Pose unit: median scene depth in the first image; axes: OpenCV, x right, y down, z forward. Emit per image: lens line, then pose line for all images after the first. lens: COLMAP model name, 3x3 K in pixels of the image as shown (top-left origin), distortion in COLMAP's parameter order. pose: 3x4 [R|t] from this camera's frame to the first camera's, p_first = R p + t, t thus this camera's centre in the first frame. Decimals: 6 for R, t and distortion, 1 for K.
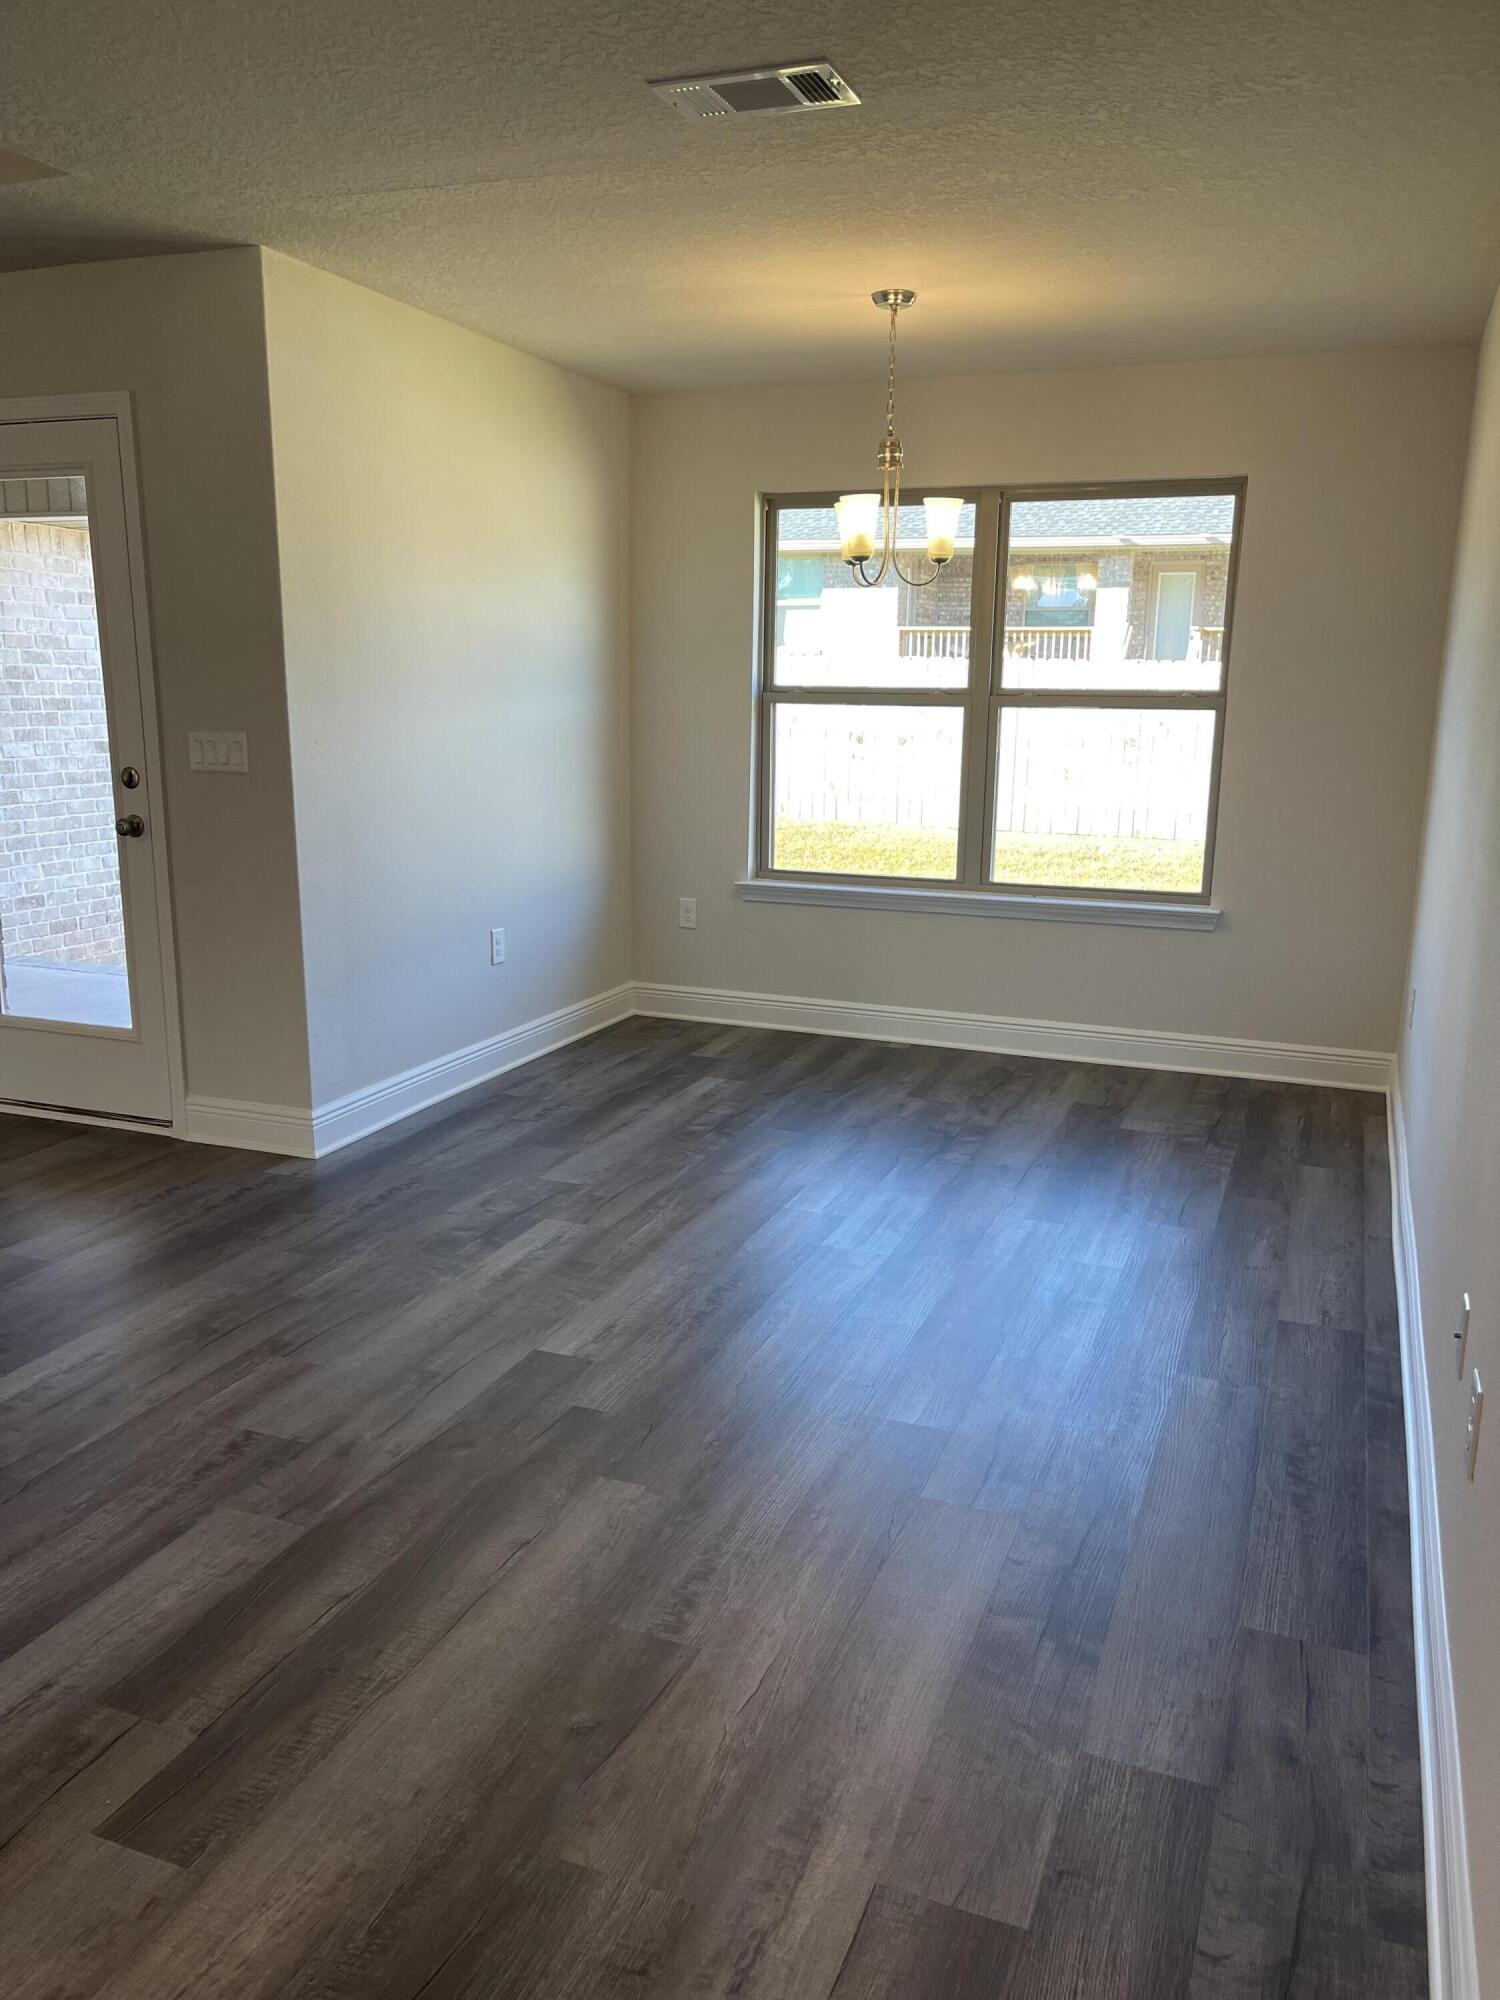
lens RADIAL K [[1523.2, 0, 752.6], [0, 1523.2, 990.9], [0, 0, 1]] dist [0.071399, -0.058913]
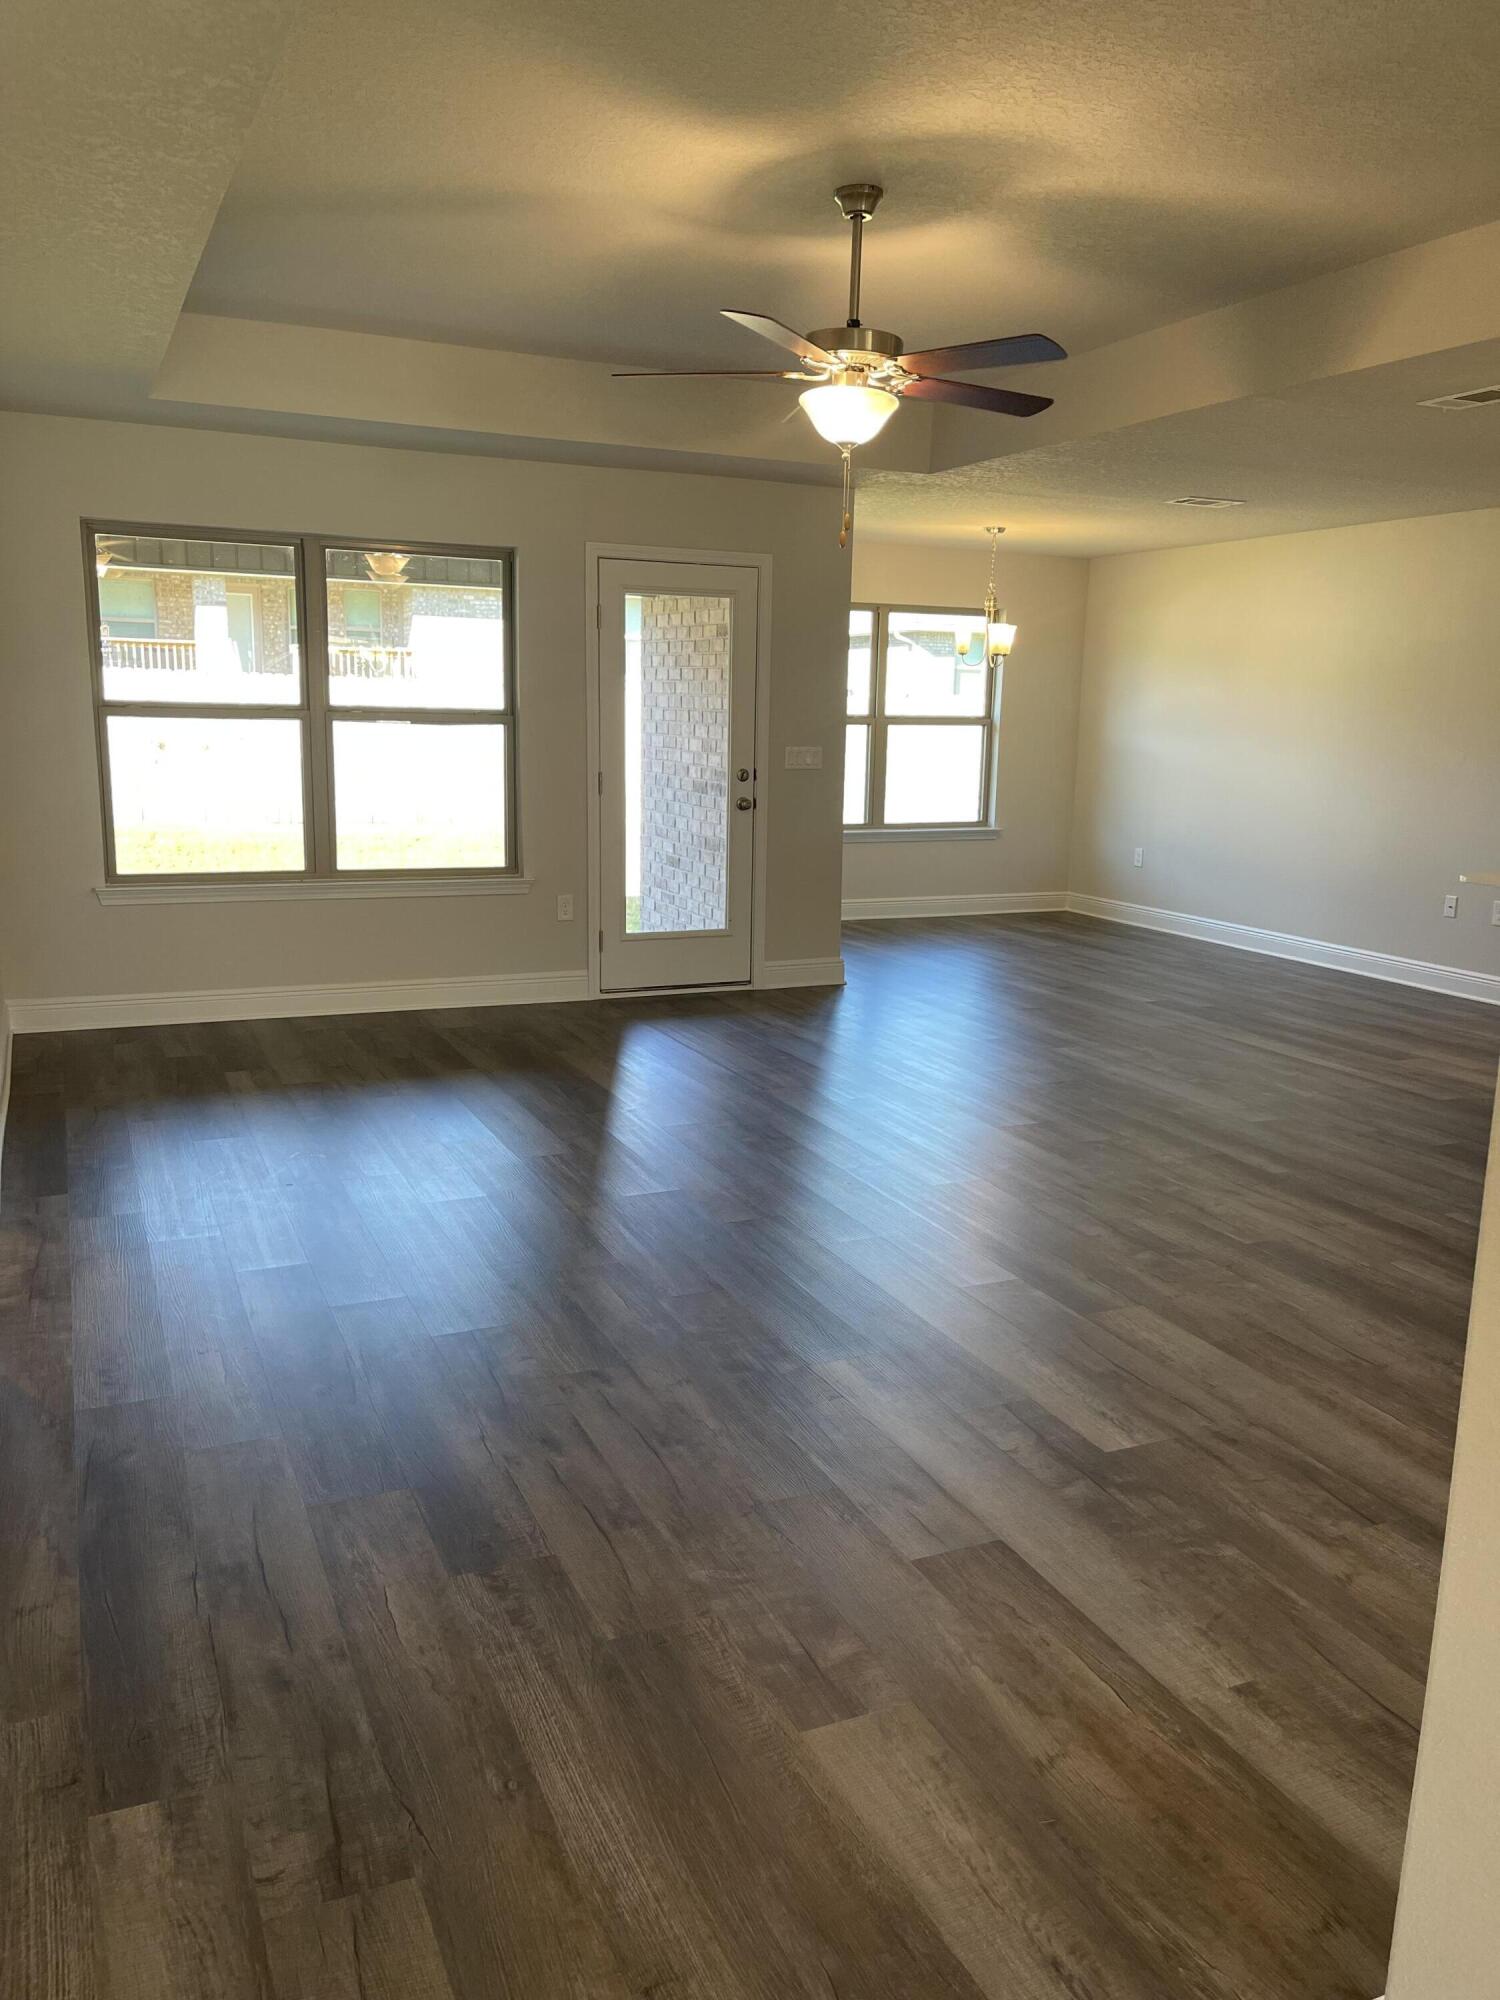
lens RADIAL K [[1523.2, 0, 694.7], [0, 1523.2, 1002.4], [0, 0, 1]] dist [0.071399, -0.058913]
pose [[0.723203, -0.132432, 0.677820, -1.585773], [0.130230, 0.989986, 0.054473, 0.011078], [-0.678246, 0.048877, 0.733207, -0.181343]]
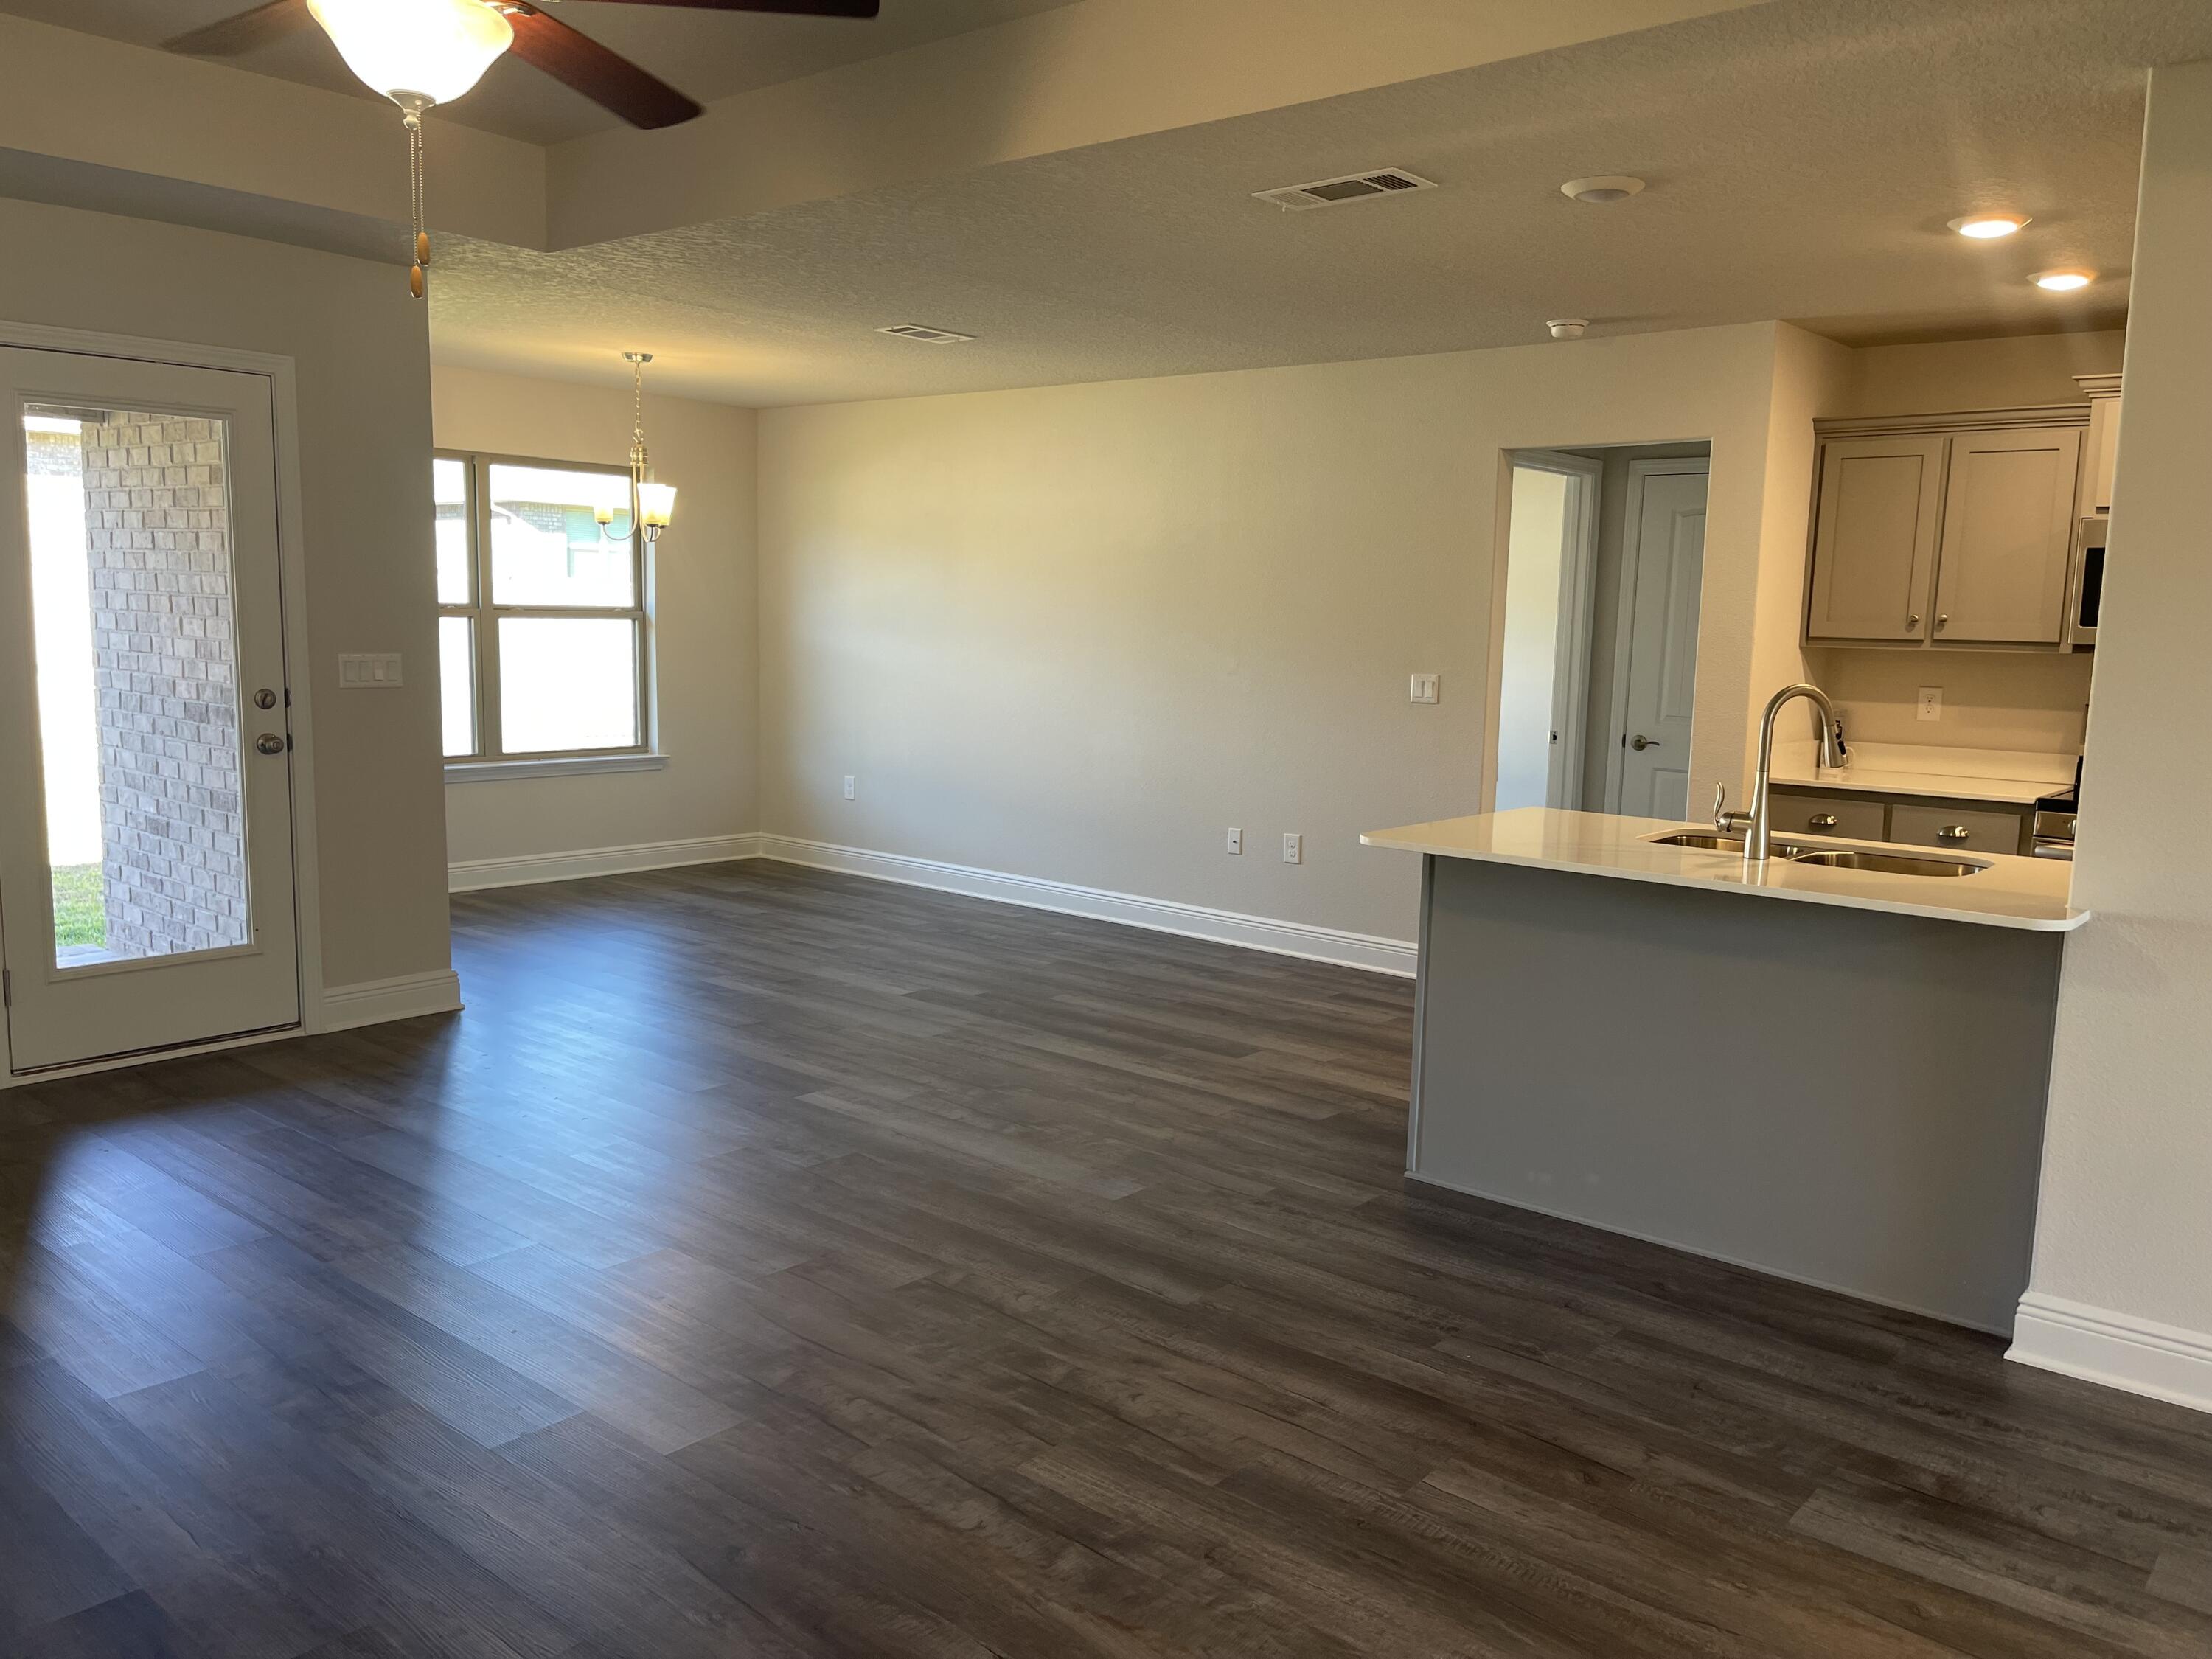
lens RADIAL K [[1684.6, 0, 1103.4], [0, 1684.6, 801.7], [0, 0, 1]] dist [0.071399, -0.058913]
pose [[0.329755, -0.113693, 0.937195, -1.298795], [0.171426, 0.983430, 0.058985, -0.038487], [-0.928372, 0.141209, 0.343781, 0.069471]]
